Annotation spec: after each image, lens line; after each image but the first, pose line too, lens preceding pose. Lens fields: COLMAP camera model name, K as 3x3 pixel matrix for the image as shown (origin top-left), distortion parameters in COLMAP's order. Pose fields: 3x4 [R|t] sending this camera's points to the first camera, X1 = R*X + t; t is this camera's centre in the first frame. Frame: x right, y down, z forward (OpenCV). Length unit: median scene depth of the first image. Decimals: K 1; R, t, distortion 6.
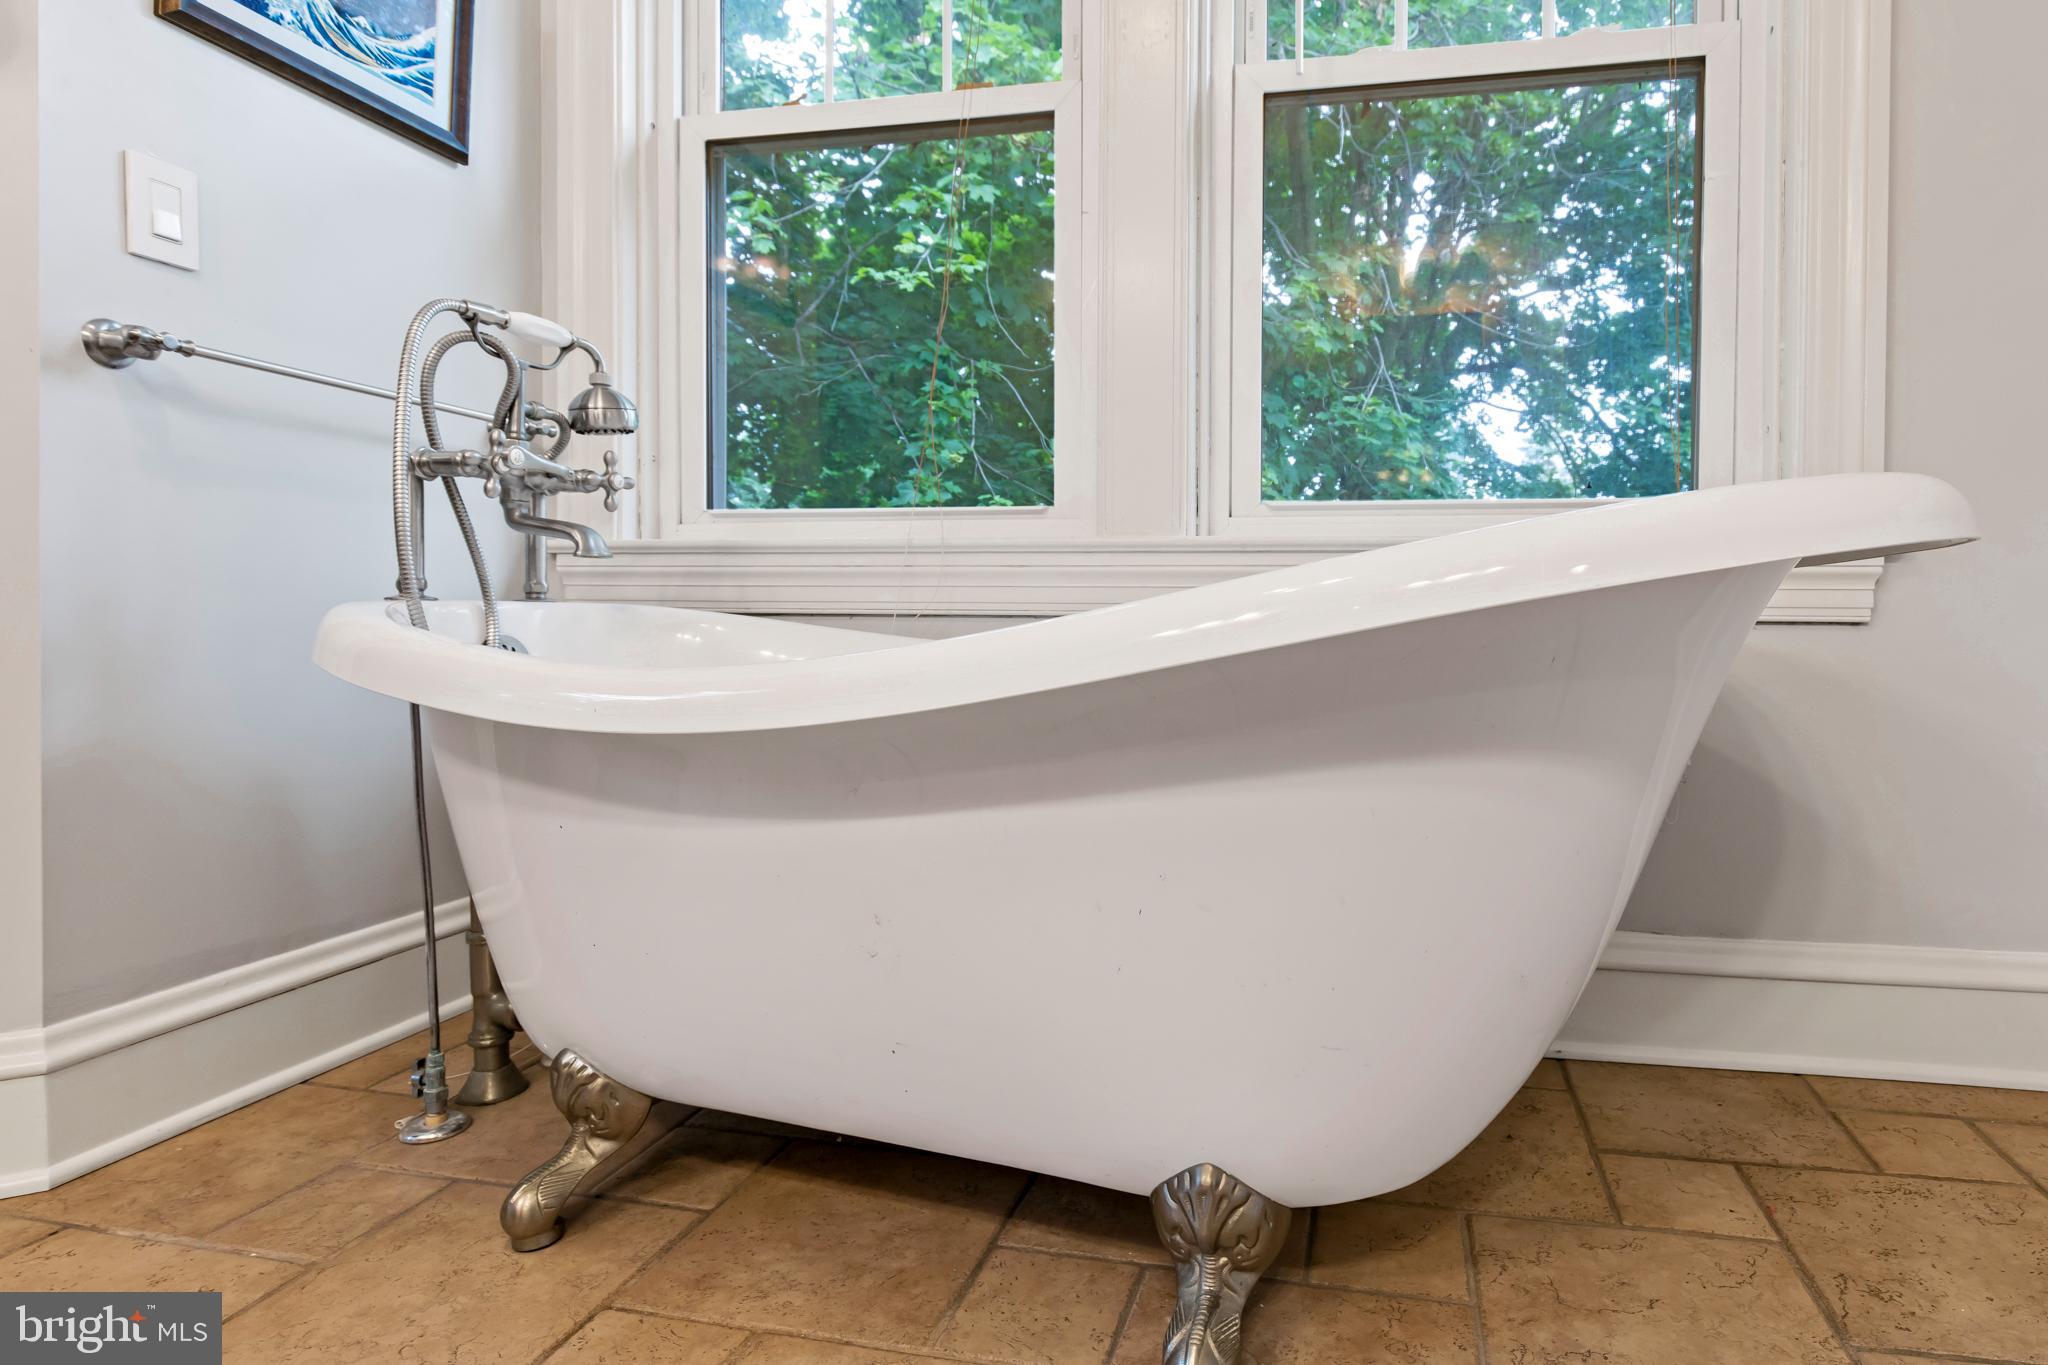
lens RADIAL K [[1036.1, 0, 1183.9], [0, 1036.1, 639.7], [0, 0, 1]] dist [-0.005066, 0.000202]
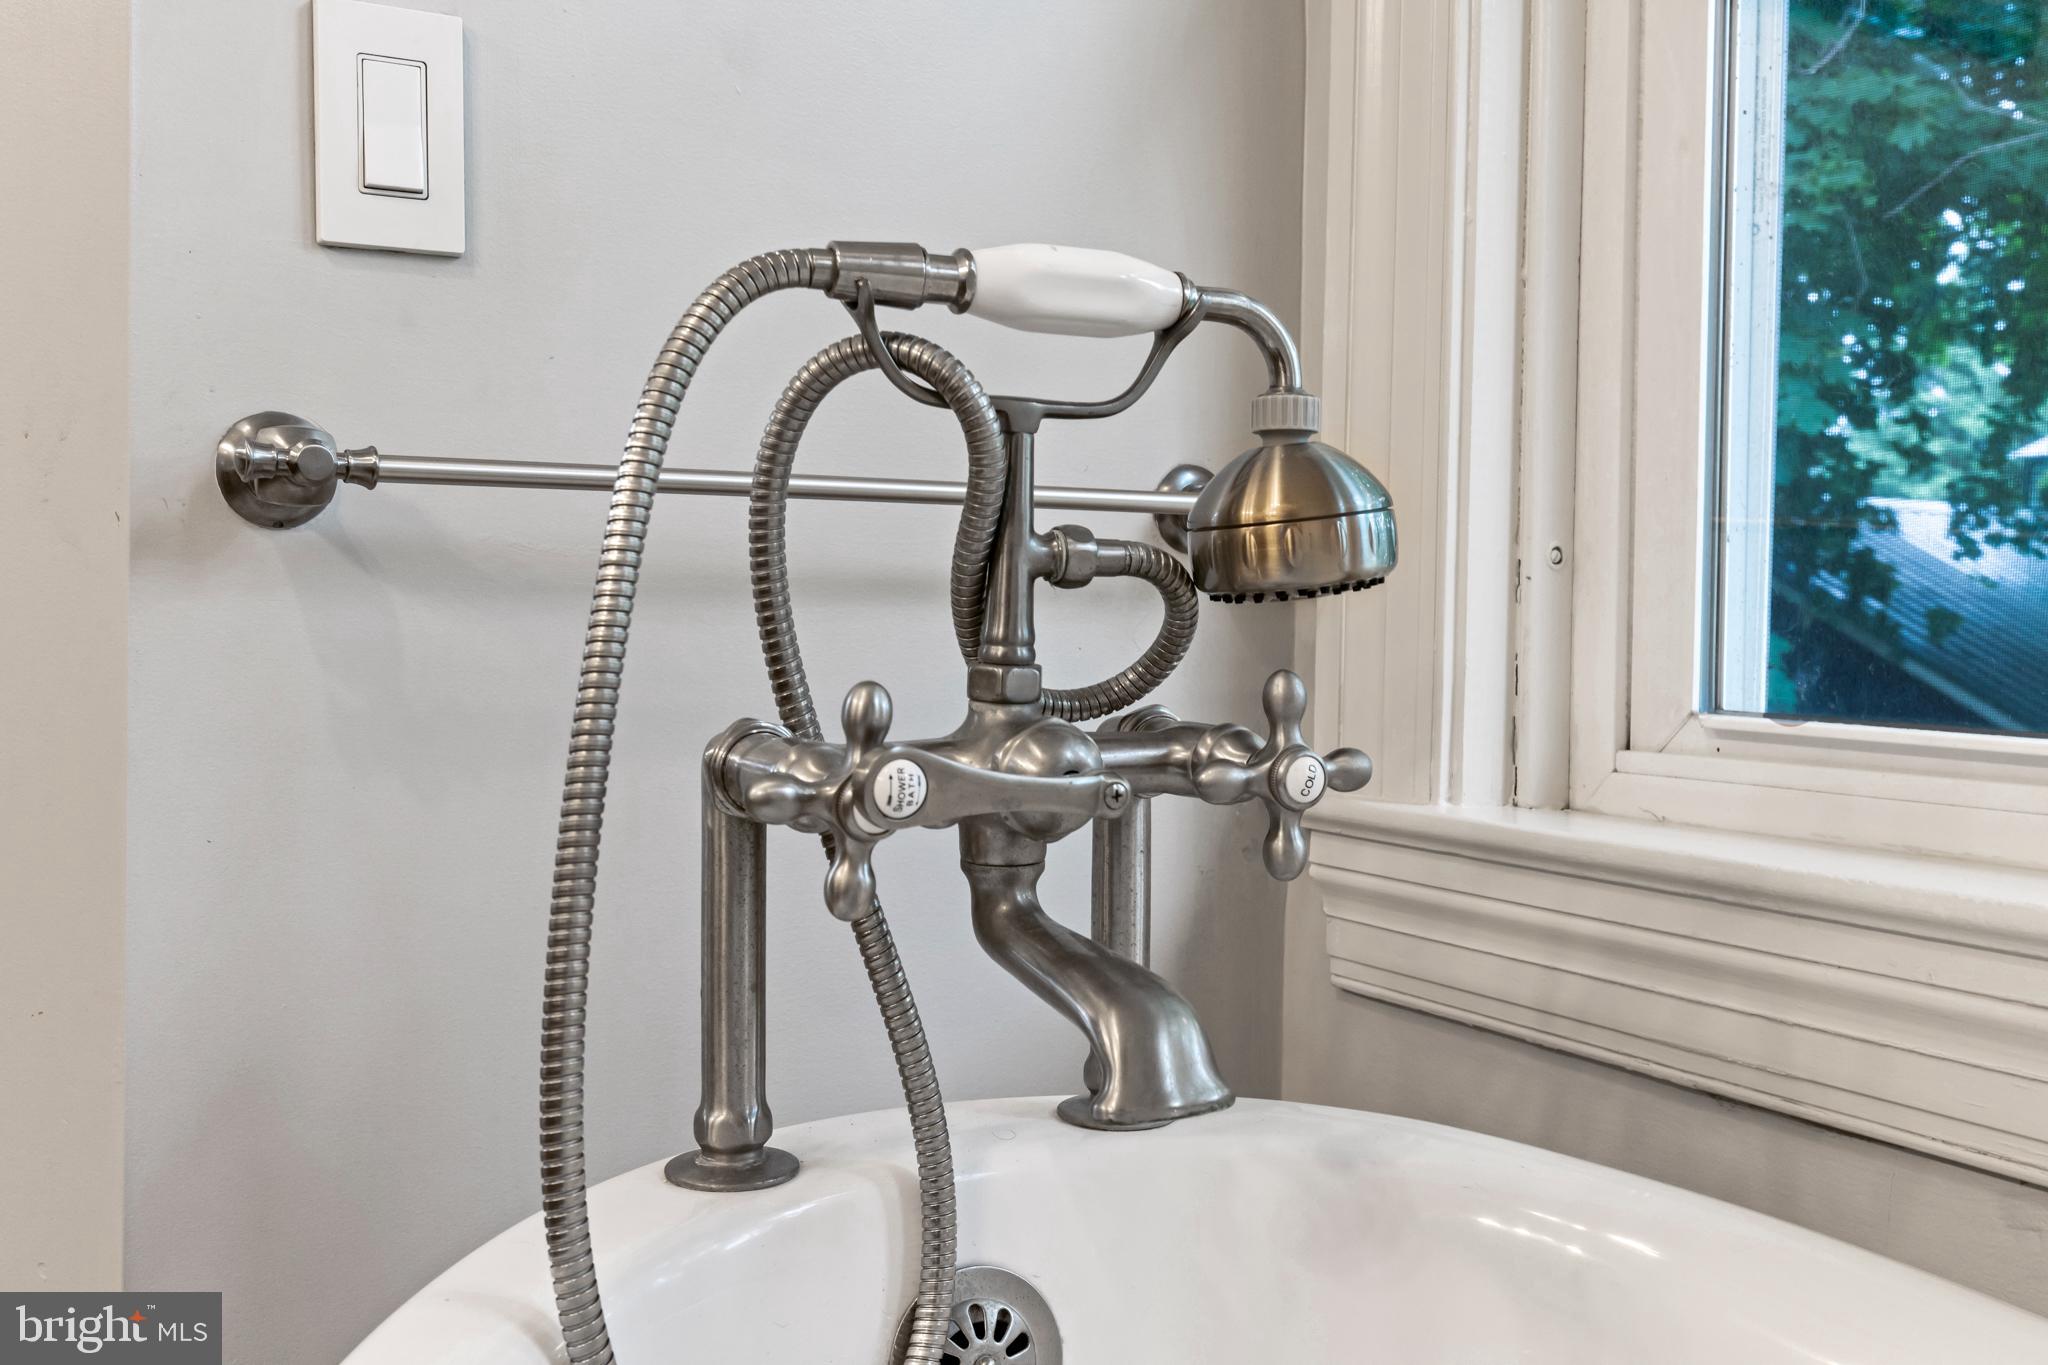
lens RADIAL K [[1926.6, 0, 1027.5], [0, 1926.6, 689.8], [0, 0, 1]] dist [-0.006029, 0.000000]
pose [[0.661735, 0.038417, -0.748753, -0.205087], [-0.022751, 0.999255, 0.031163, -0.192927], [0.749392, -0.003587, 0.662117, 0.597058]]
